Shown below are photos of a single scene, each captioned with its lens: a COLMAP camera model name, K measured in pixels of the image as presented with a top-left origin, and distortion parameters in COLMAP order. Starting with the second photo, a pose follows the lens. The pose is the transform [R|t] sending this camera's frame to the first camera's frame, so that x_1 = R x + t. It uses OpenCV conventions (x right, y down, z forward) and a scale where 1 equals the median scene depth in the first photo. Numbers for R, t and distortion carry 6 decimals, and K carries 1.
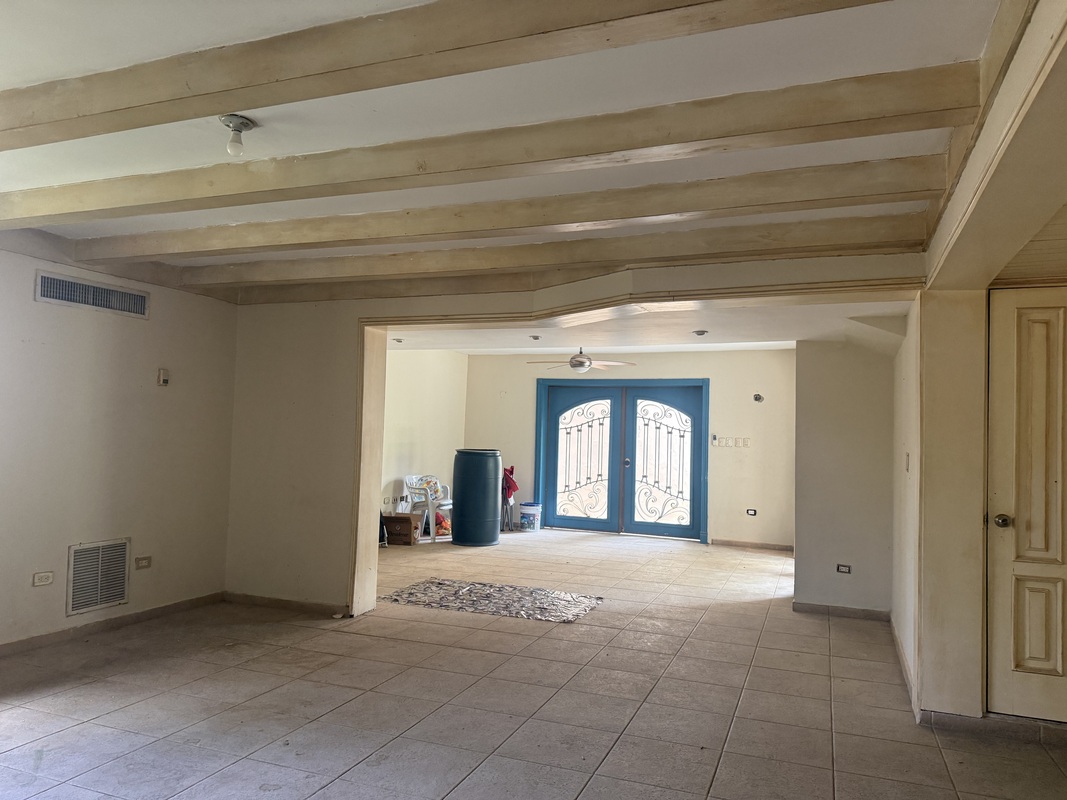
lens RADIAL K [[752.5, 0, 534.4], [0, 752.5, 405.0], [0, 0, 1]] dist [0.060706, -0.064560]
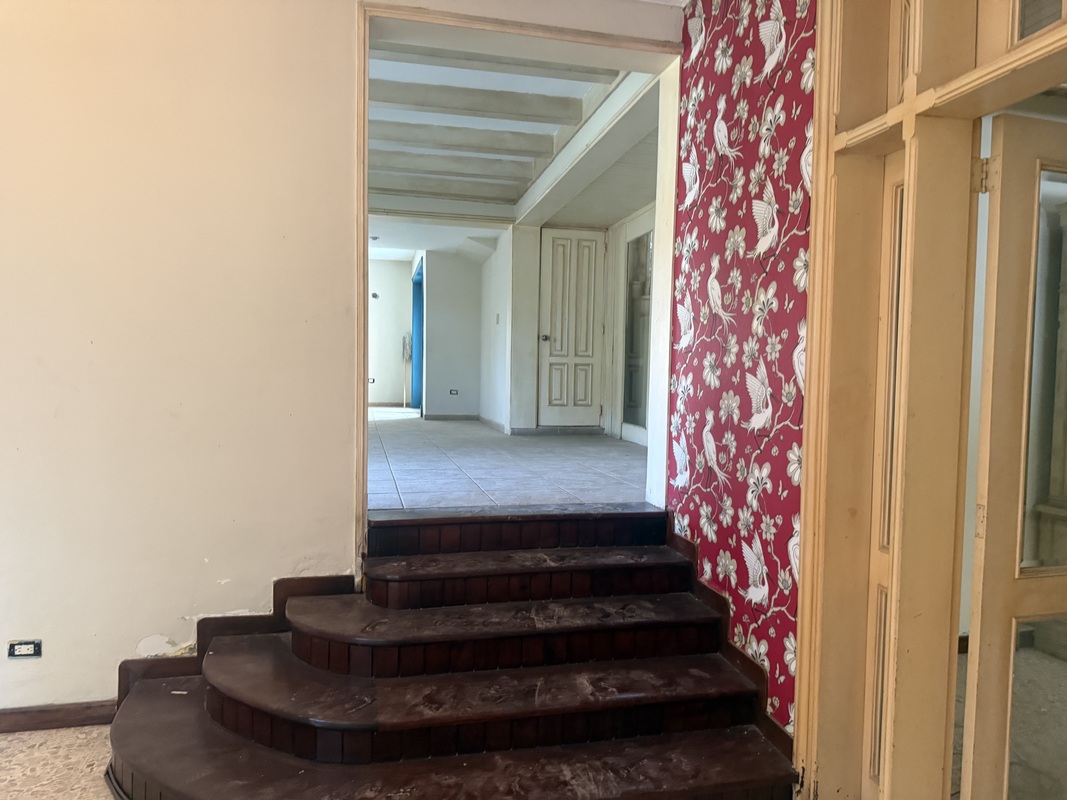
lens RADIAL K [[752.4, 0, 533.5], [0, 752.4, 400.0], [0, 0, 1]] dist [0.156843, -0.227430]
pose [[0.827623, -0.033811, 0.560265, -0.594445], [-0.017157, 0.996194, 0.085463, 0.140803], [-0.561022, -0.080344, 0.823893, -0.728642]]
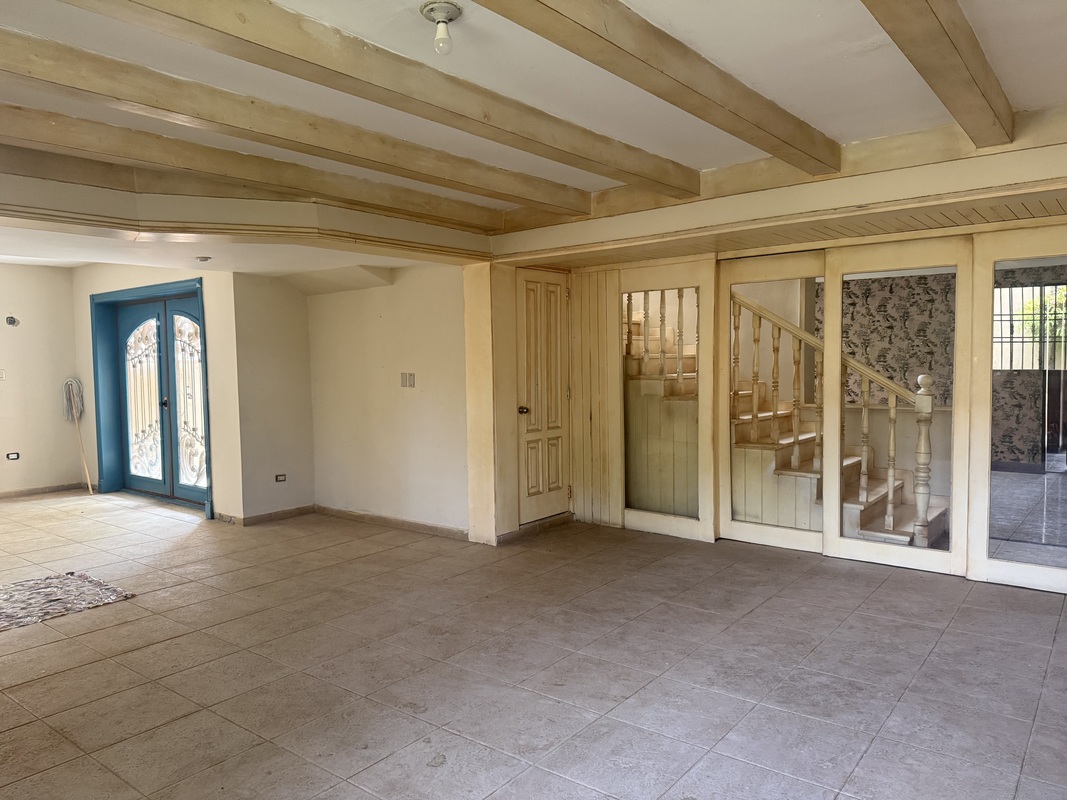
lens RADIAL K [[752.4, 0, 533.5], [0, 752.4, 400.0], [0, 0, 1]] dist [0.156843, -0.227430]
pose [[0.297894, -0.085525, 0.950760, -0.902373], [-0.012242, 0.995554, 0.093390, -0.022201], [-0.954520, -0.039459, 0.295523, 0.479723]]
